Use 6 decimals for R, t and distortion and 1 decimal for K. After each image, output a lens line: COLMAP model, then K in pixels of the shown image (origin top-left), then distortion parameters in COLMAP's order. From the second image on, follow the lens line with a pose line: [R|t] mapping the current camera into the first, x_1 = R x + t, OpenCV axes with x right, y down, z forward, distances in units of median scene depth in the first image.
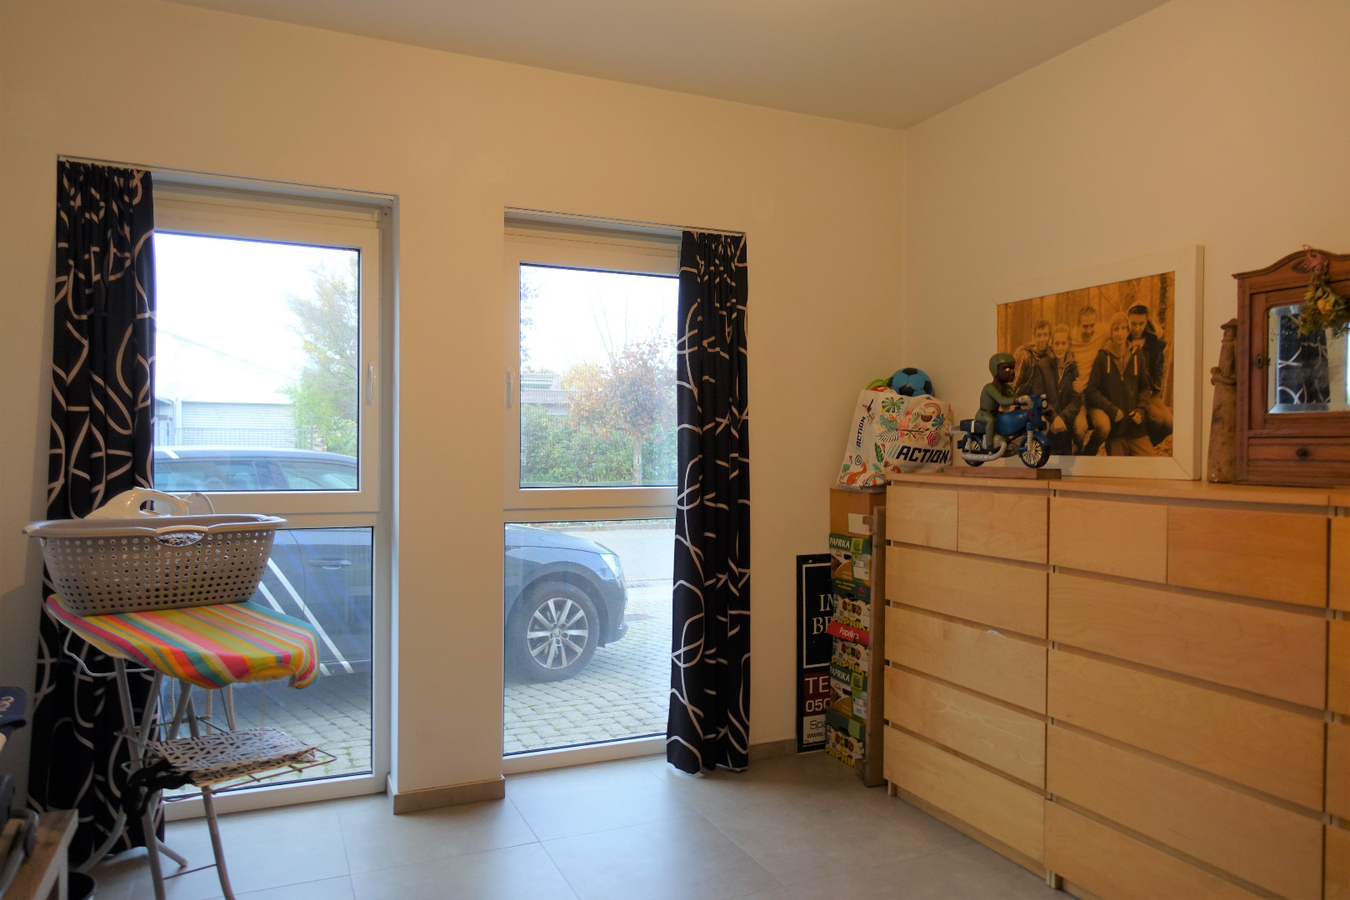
lens RADIAL K [[941.3, 0, 674.1], [0, 941.3, 448.5], [0, 0, 1]] dist [0.001893, 0.001681]
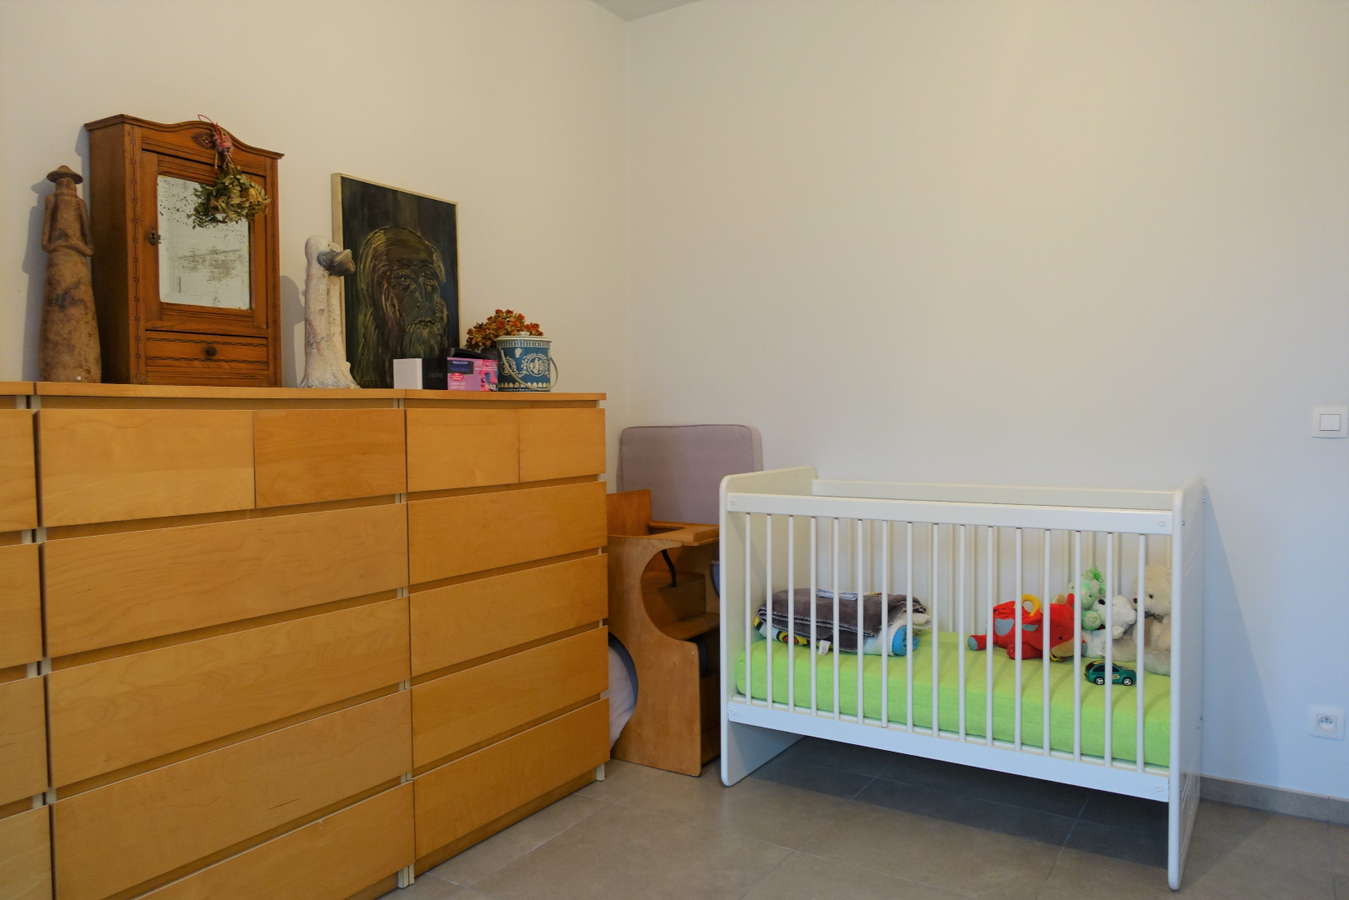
lens RADIAL K [[940.6, 0, 674.9], [0, 940.6, 445.6], [0, 0, 1]] dist [0.001893, 0.001681]
pose [[-0.525259, -0.027671, 0.850492, -0.317746], [0.013797, 0.999063, 0.041026, 0.062077], [-0.850830, 0.033284, -0.524385, 1.079651]]
